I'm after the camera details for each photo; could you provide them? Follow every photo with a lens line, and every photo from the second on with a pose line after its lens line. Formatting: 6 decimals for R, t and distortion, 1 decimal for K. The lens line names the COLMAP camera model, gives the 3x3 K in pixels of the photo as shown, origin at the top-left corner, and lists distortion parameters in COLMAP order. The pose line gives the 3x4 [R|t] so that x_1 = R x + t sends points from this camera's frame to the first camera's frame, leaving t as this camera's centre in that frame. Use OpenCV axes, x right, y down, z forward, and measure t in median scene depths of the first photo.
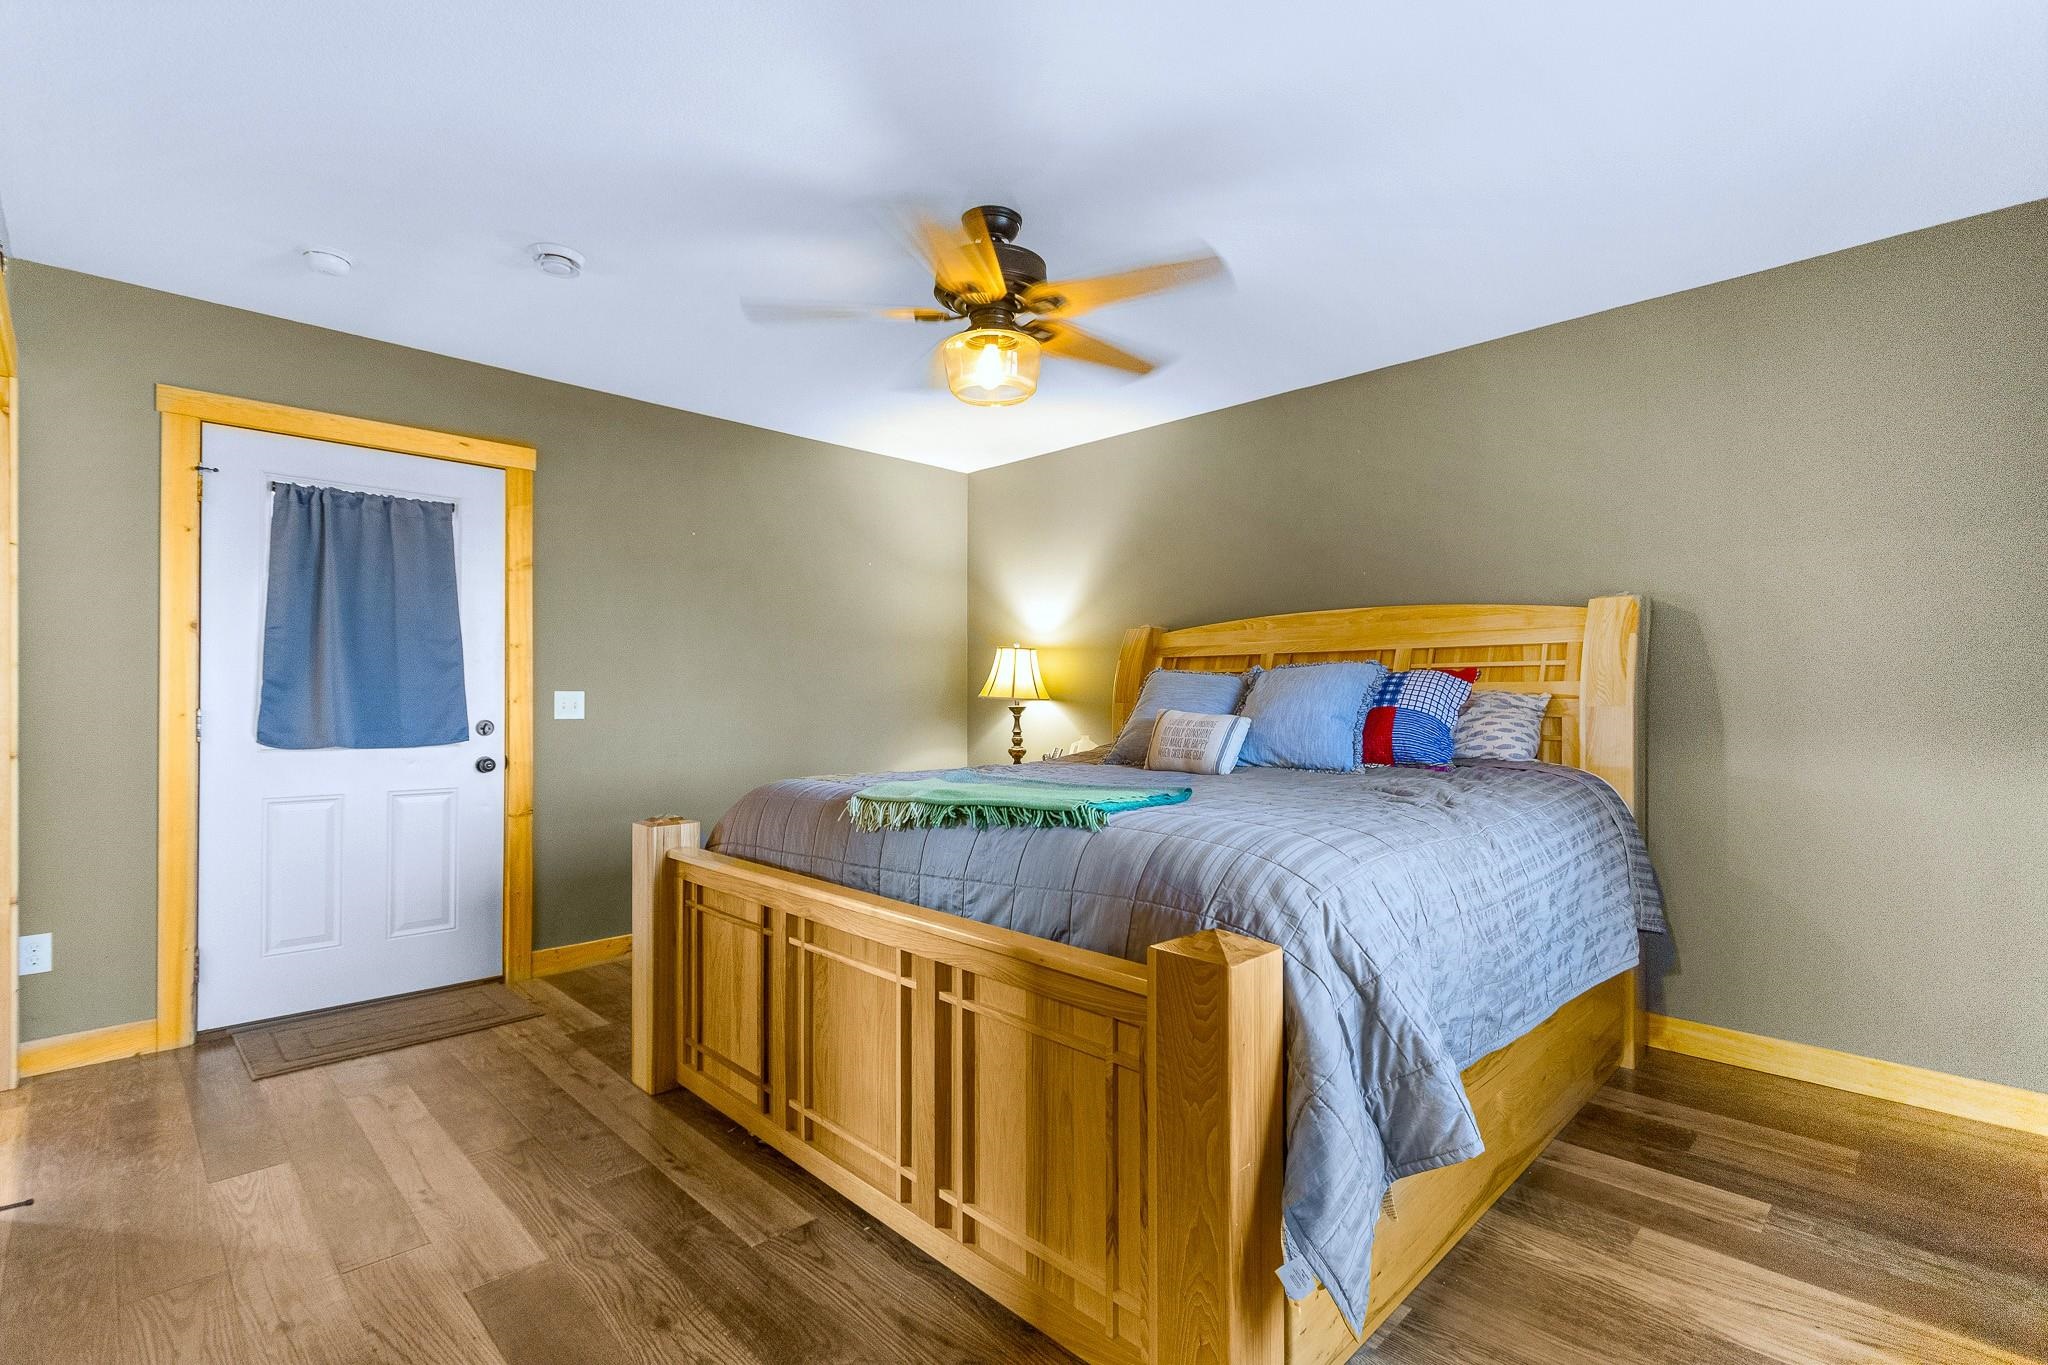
lens RADIAL K [[958.9, 0, 1040.2], [0, 958.9, 694.2], [0, 0, 1]] dist [0.002847, 0.000096]
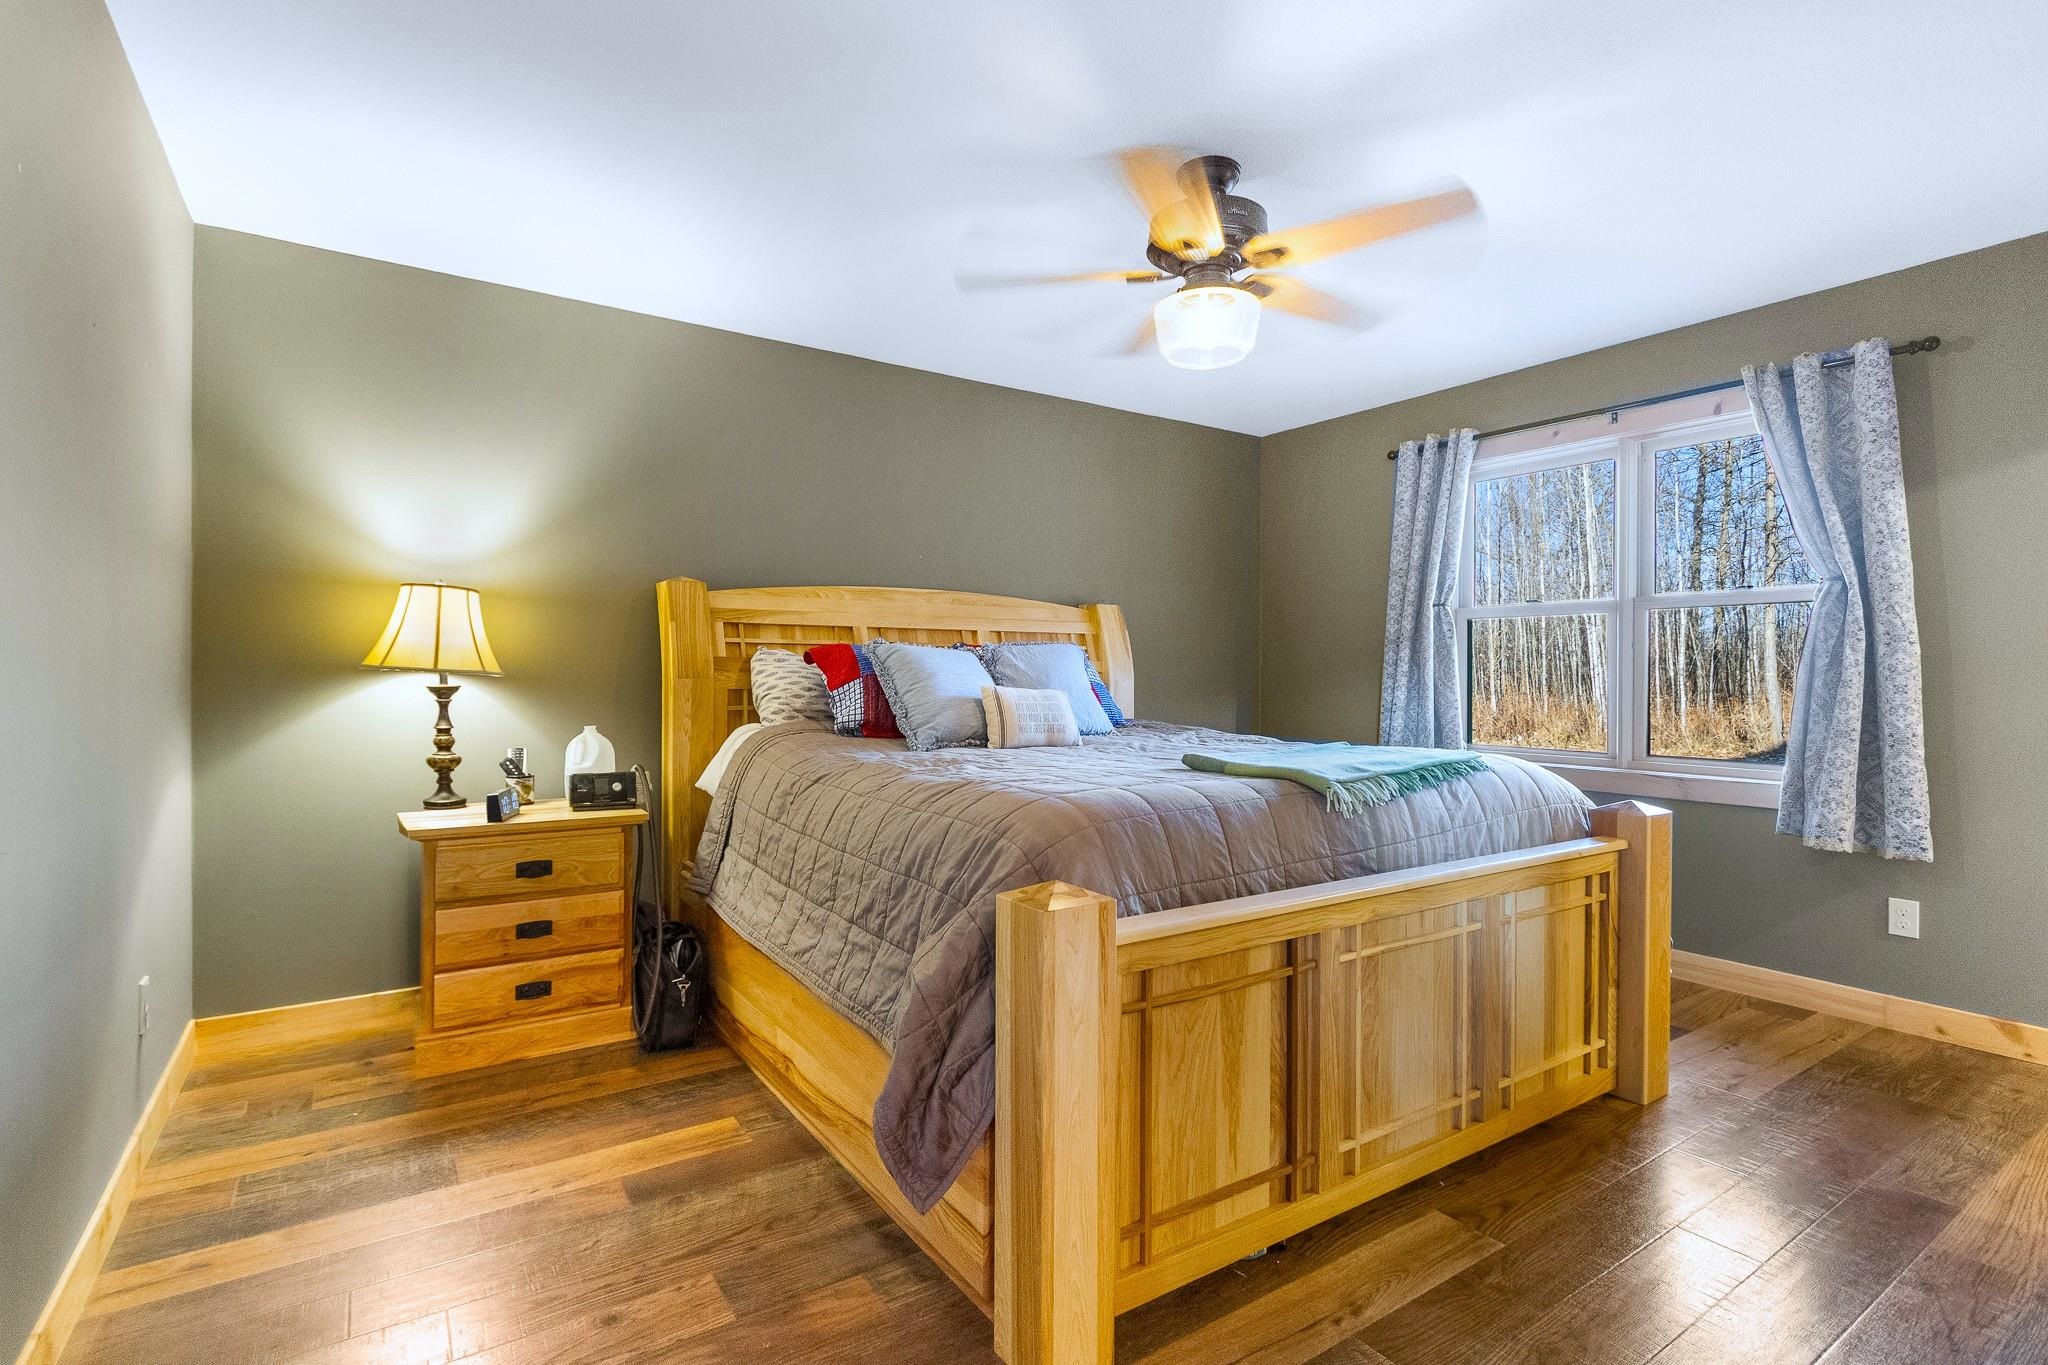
lens RADIAL K [[958.9, 0, 1037.4], [0, 958.9, 672.5], [0, 0, 1]] dist [0.002847, 0.000096]
pose [[0.184889, 0.000072, 0.982759, -0.777349], [-0.007896, 0.999968, 0.001413, 0.001431], [-0.982728, -0.008021, 0.184884, 0.749421]]
